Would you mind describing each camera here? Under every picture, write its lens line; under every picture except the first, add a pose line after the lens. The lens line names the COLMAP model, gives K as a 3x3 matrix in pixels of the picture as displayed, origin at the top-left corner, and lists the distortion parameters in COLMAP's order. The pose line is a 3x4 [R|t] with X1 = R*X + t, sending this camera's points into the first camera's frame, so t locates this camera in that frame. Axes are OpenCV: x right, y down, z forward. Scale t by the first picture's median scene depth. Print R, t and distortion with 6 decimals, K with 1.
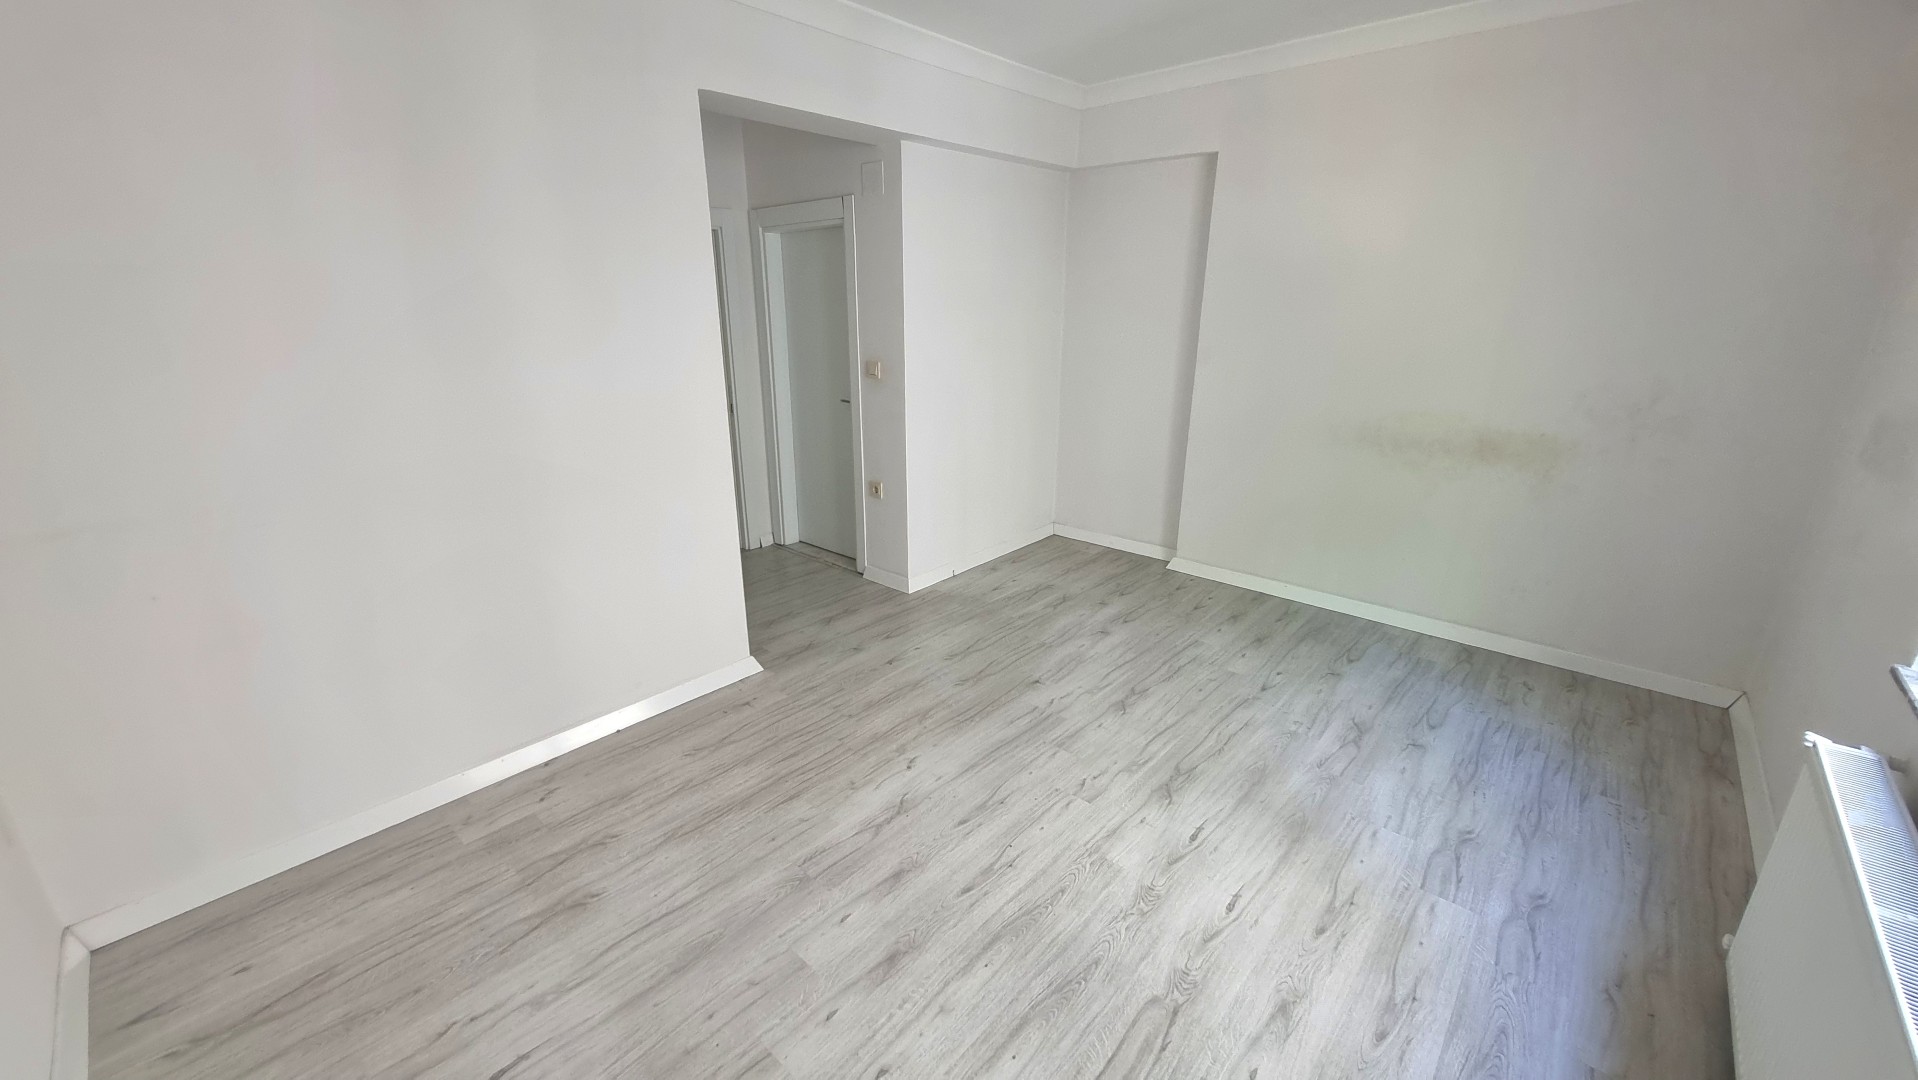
lens RADIAL K [[753.9, 0, 947.5], [0, 753.9, 538.7], [0, 0, 1]] dist [0.000604, -0.001489]
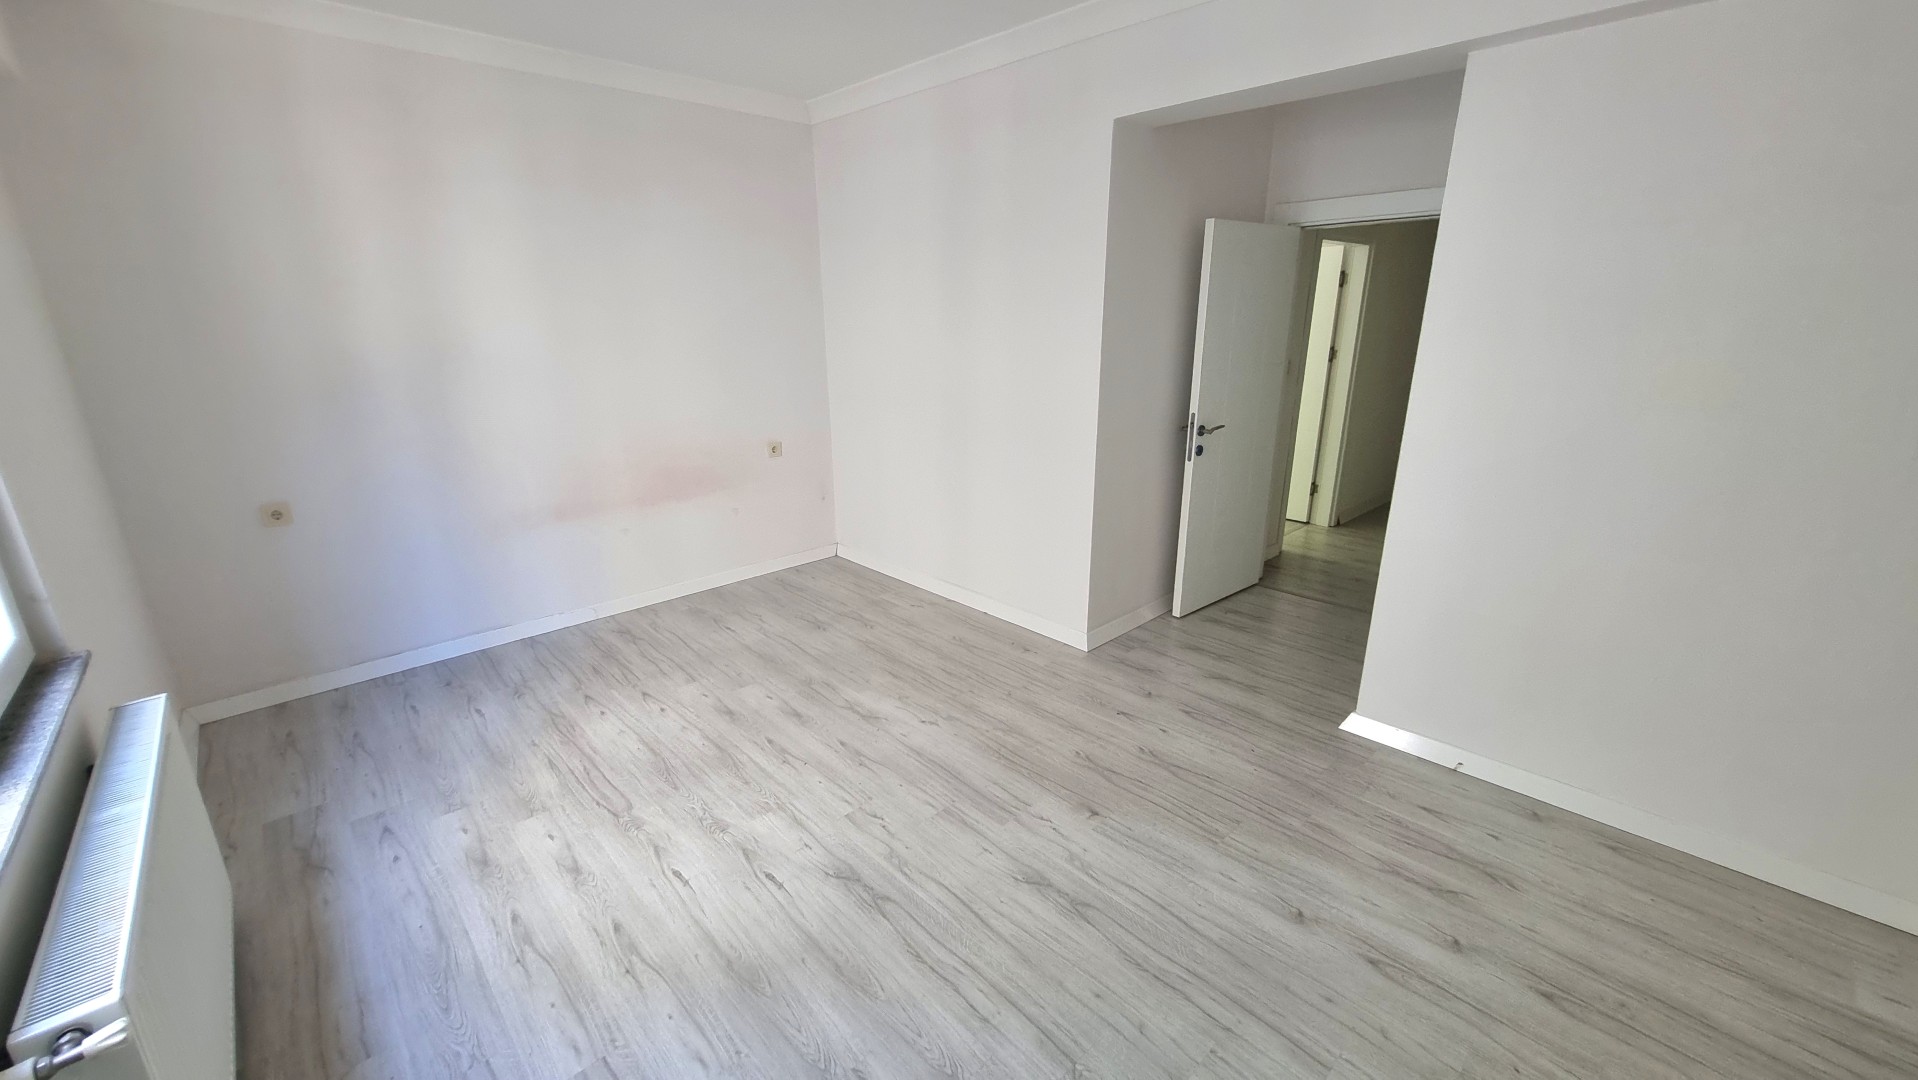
lens RADIAL K [[753.9, 0, 920.3], [0, 753.9, 547.1], [0, 0, 1]] dist [0.000604, -0.001489]
pose [[-0.110758, 0.304497, -0.946052, 0.992914], [-0.291454, 0.900105, 0.323830, -0.314754], [0.950151, 0.311598, -0.010947, 0.975959]]
